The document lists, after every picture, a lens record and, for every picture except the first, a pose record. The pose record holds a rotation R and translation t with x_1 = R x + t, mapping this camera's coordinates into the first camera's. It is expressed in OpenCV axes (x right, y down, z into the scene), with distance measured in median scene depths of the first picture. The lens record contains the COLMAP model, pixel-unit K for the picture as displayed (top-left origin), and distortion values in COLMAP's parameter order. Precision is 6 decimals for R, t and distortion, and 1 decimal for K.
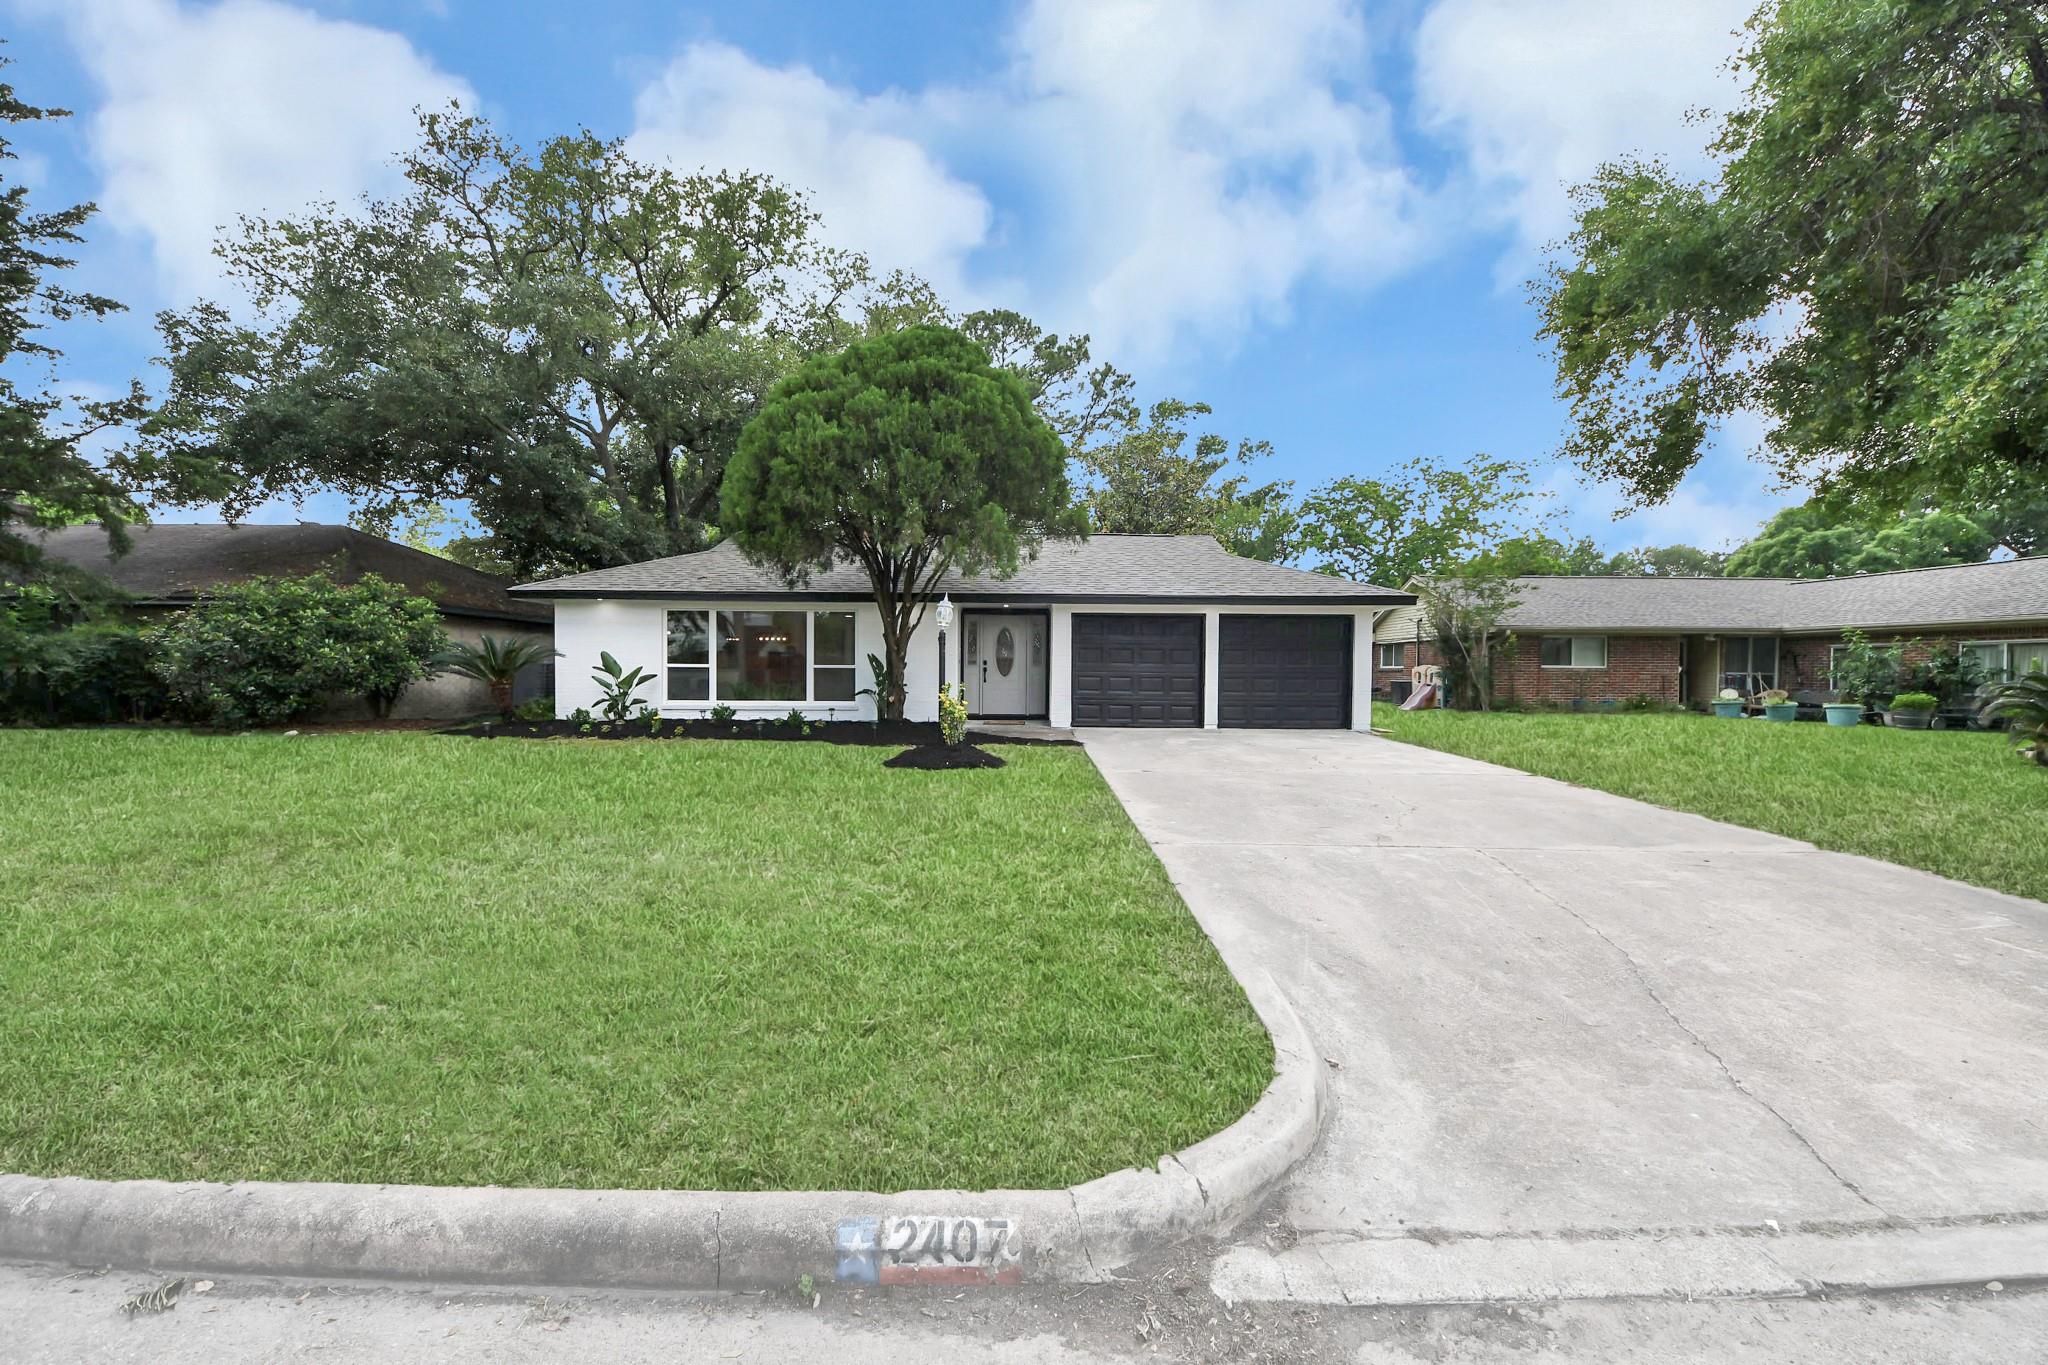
lens RADIAL K [[758.3, 0, 1014.9], [0, 758.3, 679.4], [0, 0, 1]] dist [0.000130, 0.000135]
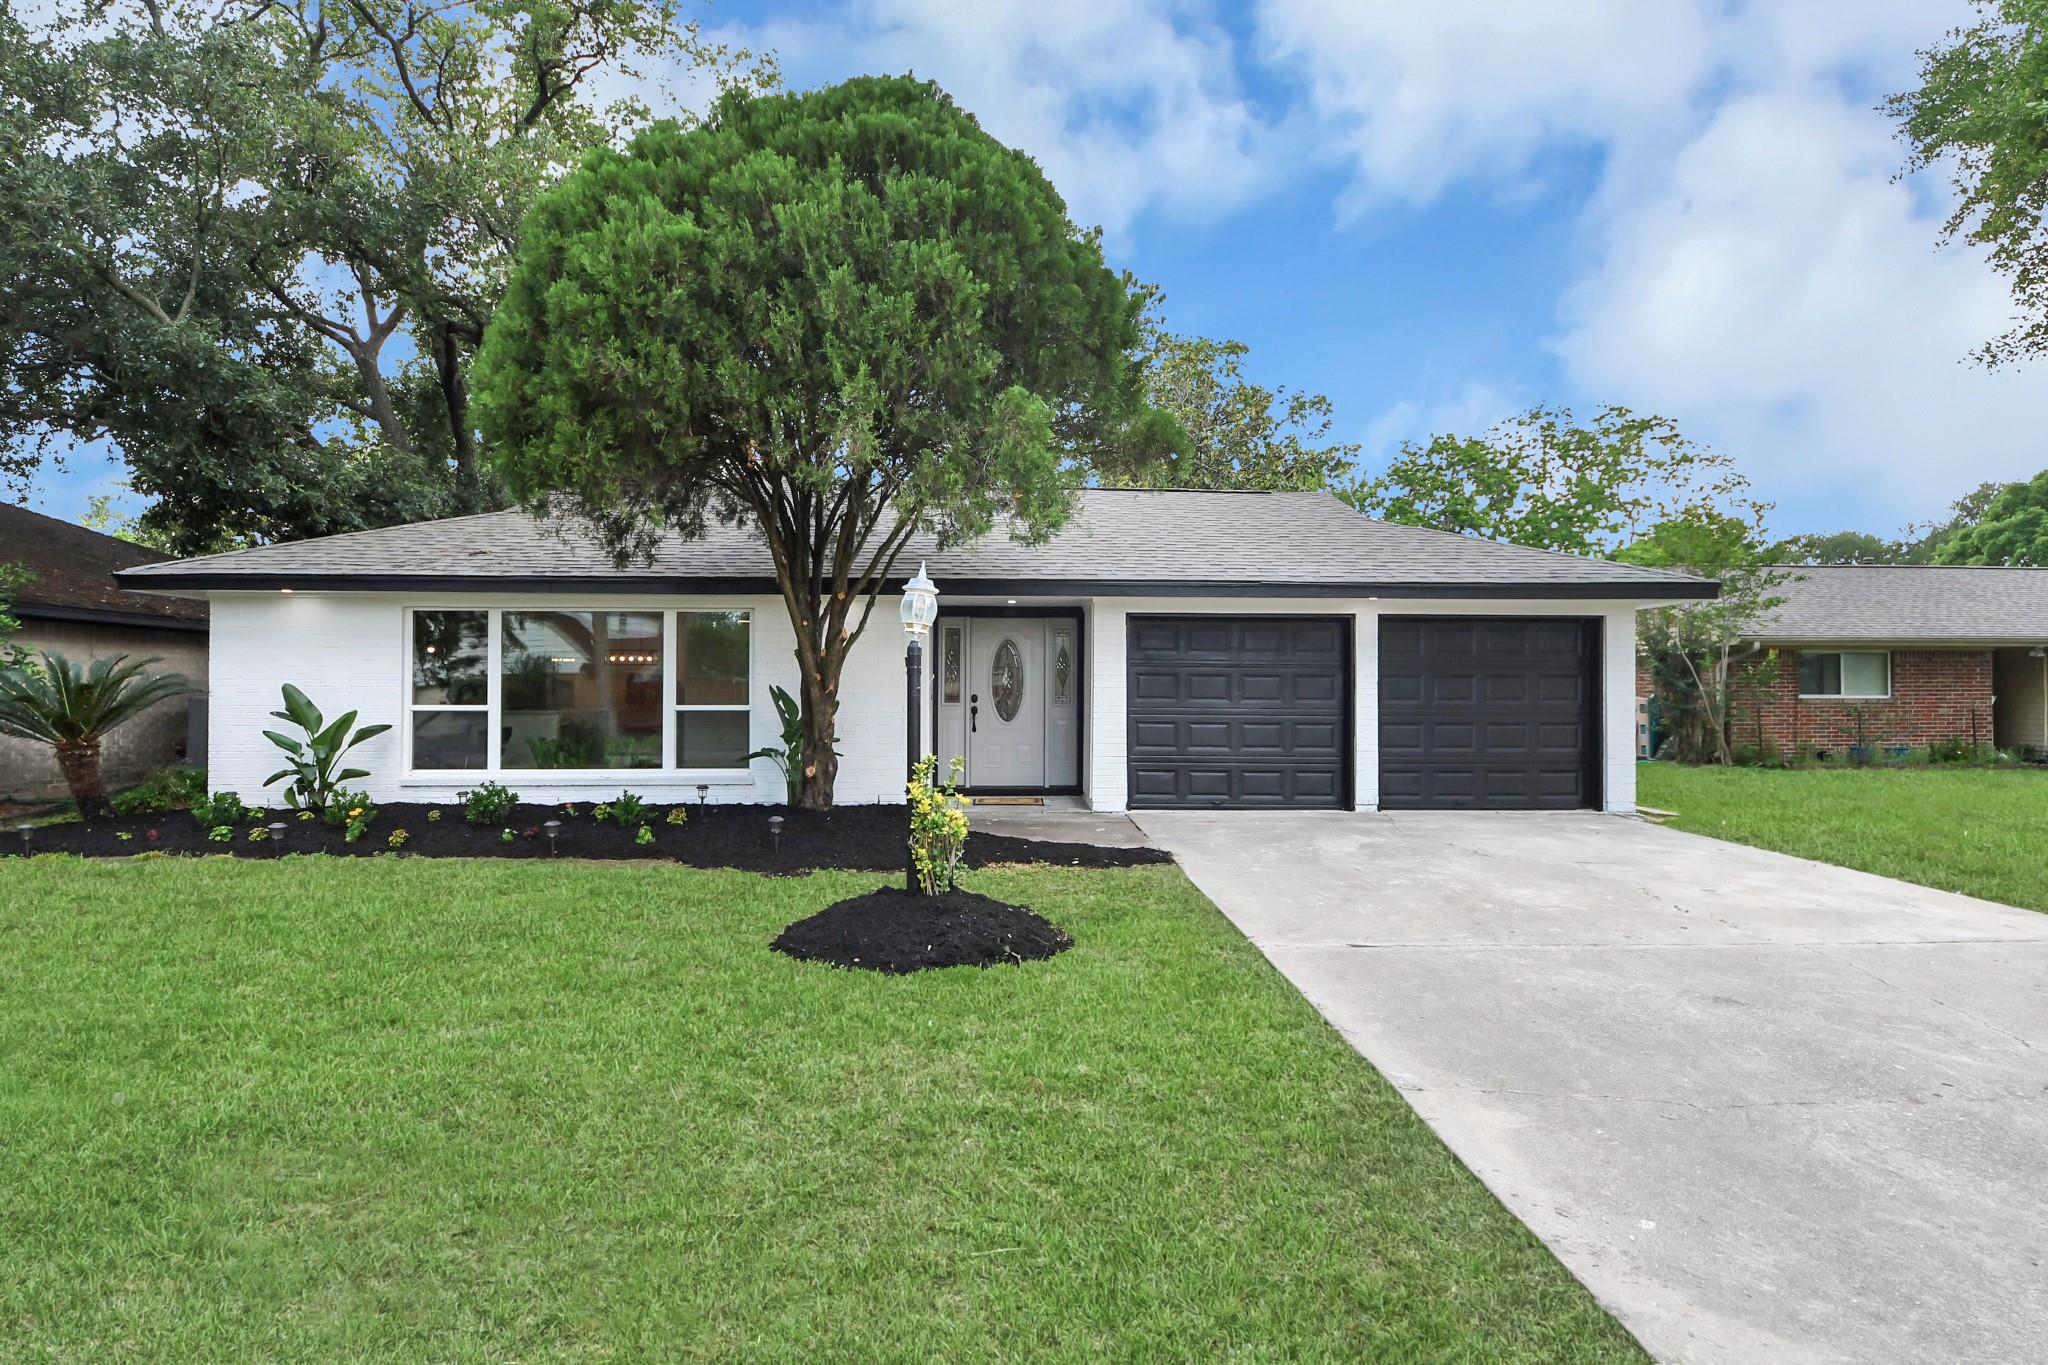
lens RADIAL K [[980.2, 0, 1024.0], [0, 980.2, 682.5], [0, 0, 1]] dist [-0.009476, -0.000046]
pose [[0.999141, -0.004491, 0.041203, -0.031852], [0.005584, 0.999635, -0.026438, -0.014445], [-0.041070, 0.026646, 0.998801, 0.239722]]
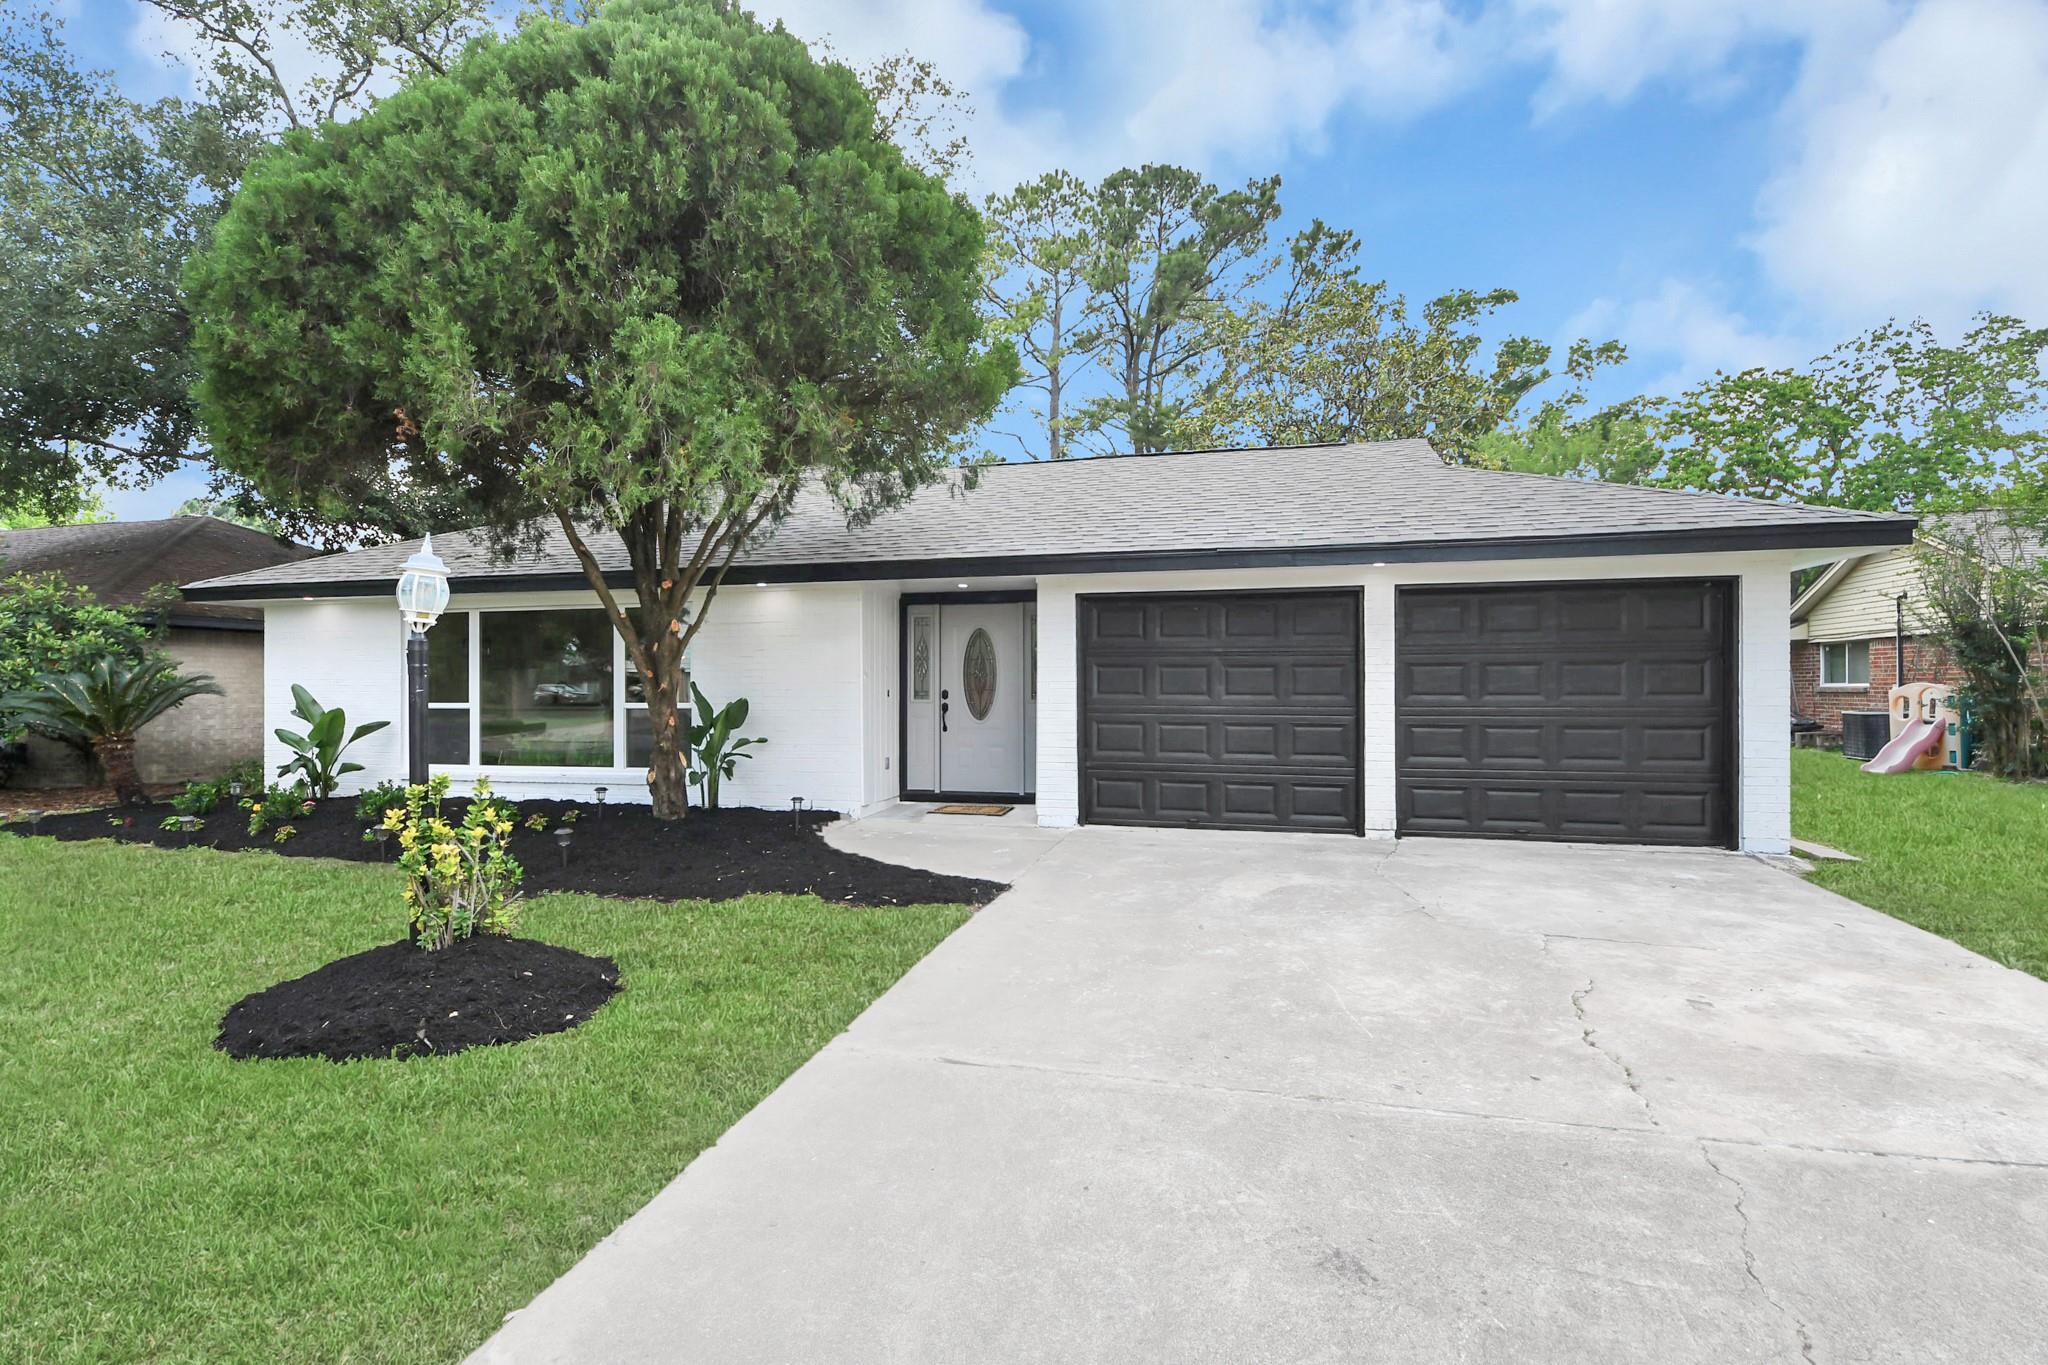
lens RADIAL K [[962.2, 0, 1024.0], [0, 962.2, 682.5], [0, 0, 1]] dist [0.011117, -0.020786]
pose [[0.970041, -0.011886, -0.242652, 0.177862], [0.007381, 0.999783, -0.019468, -0.017105], [0.242830, 0.017094, 0.969918, 0.359513]]
